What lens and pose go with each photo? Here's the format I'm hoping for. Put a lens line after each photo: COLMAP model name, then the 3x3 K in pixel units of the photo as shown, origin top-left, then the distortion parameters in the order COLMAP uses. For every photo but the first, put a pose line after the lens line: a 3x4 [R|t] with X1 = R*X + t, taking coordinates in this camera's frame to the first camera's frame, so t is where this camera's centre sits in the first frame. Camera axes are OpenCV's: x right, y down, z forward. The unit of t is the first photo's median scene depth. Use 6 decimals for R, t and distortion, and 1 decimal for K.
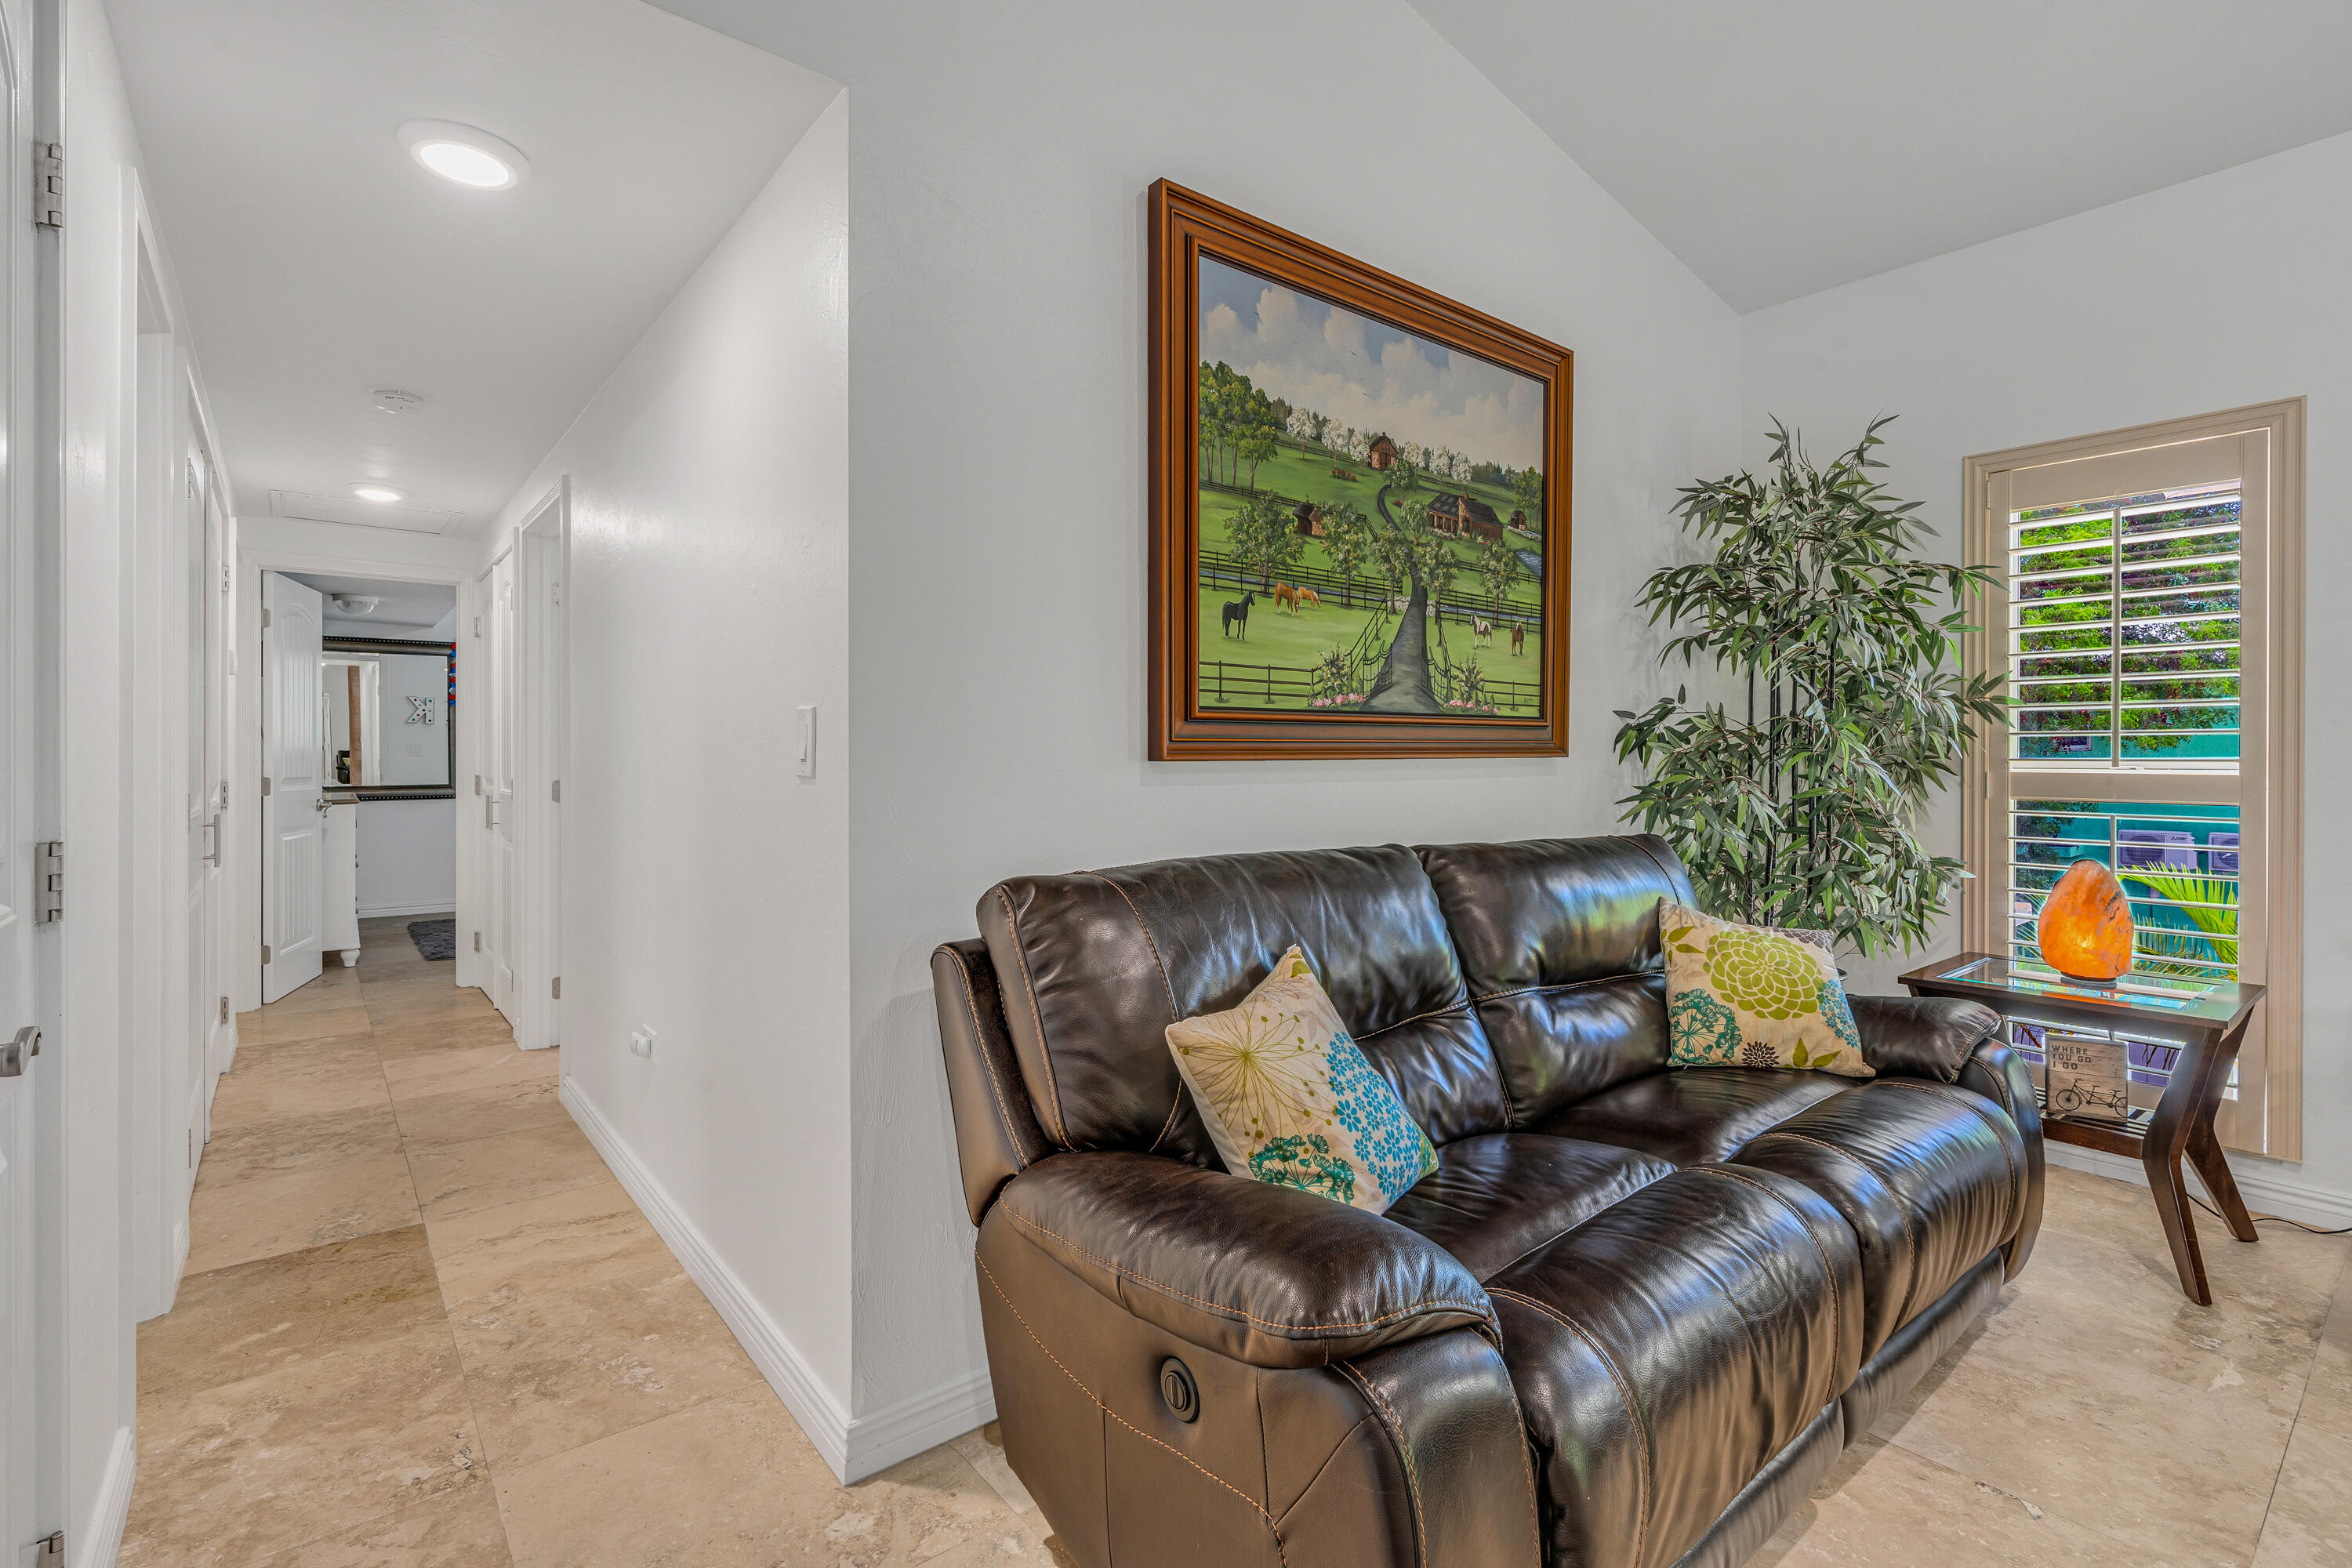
lens RADIAL K [[1066.8, 0, 1179.8], [0, 1066.8, 769.9], [0, 0, 1]] dist [0.001641, -0.000107]
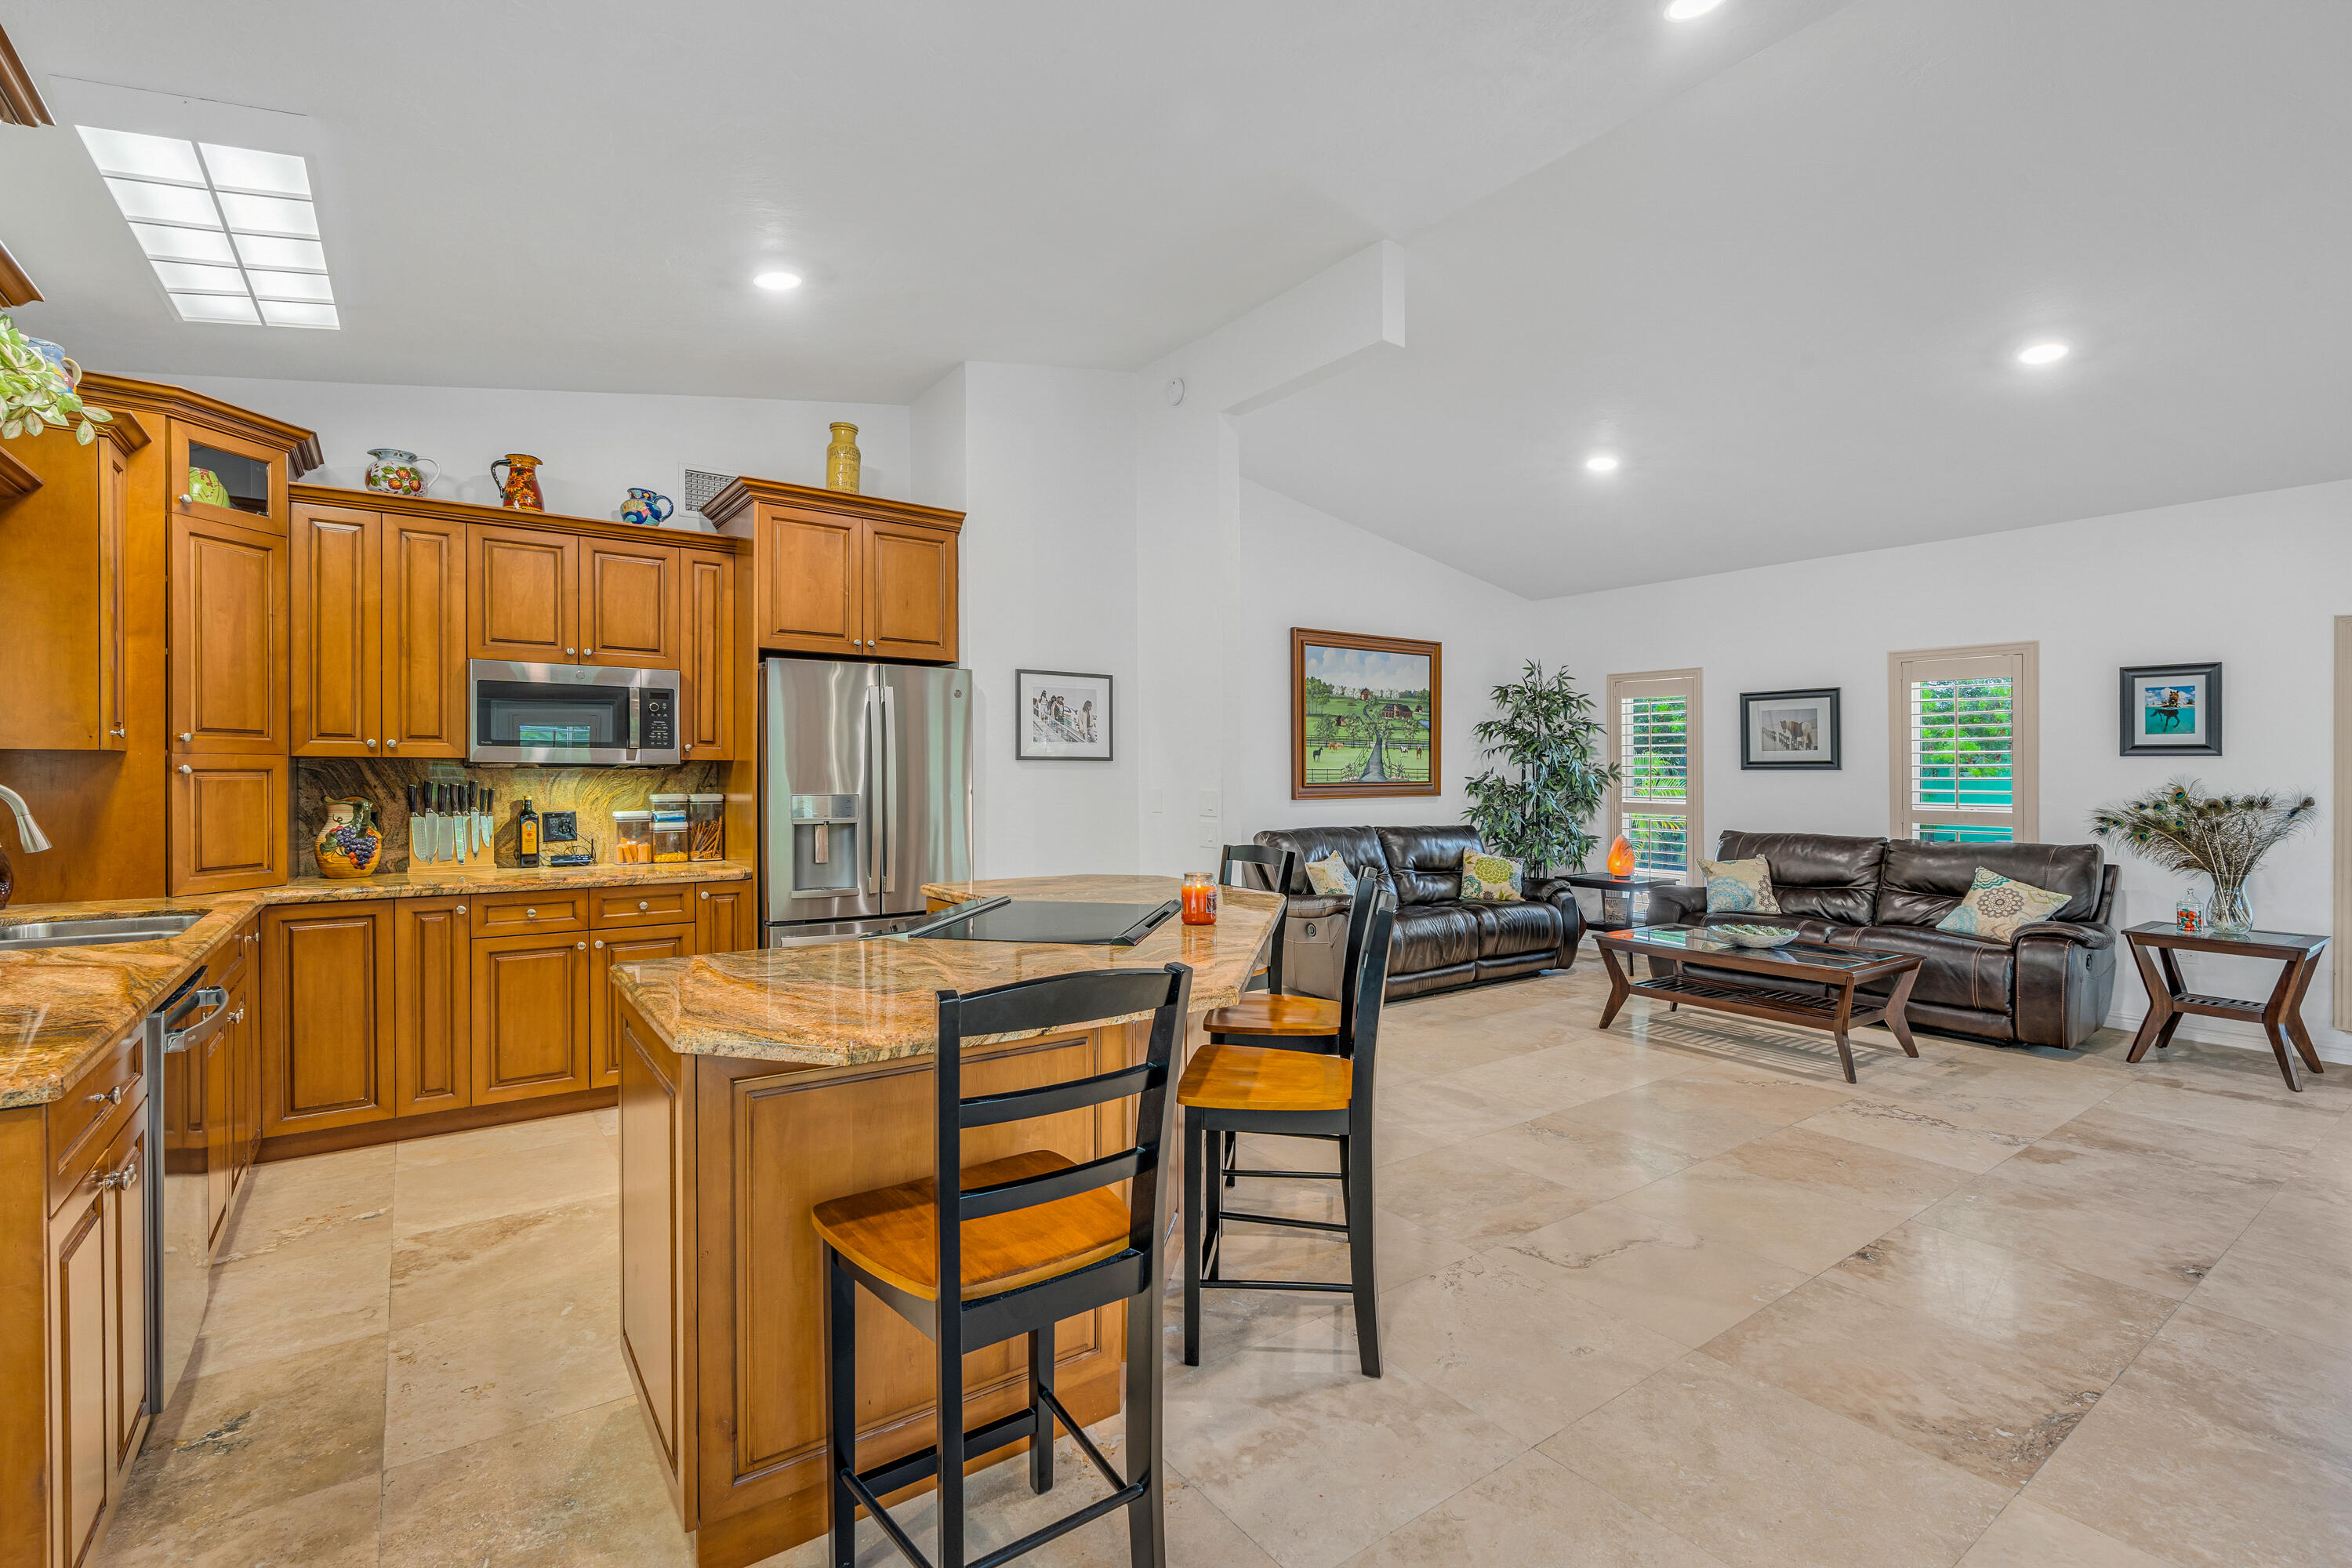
lens RADIAL K [[1066.8, 0, 1184.4], [0, 1066.8, 773.8], [0, 0, 1]] dist [0.001641, -0.000107]
pose [[0.999212, -0.001514, -0.039669, -0.197461], [0.000867, 0.999867, -0.016310, -0.030950], [0.039689, 0.016263, 0.999080, -2.005555]]
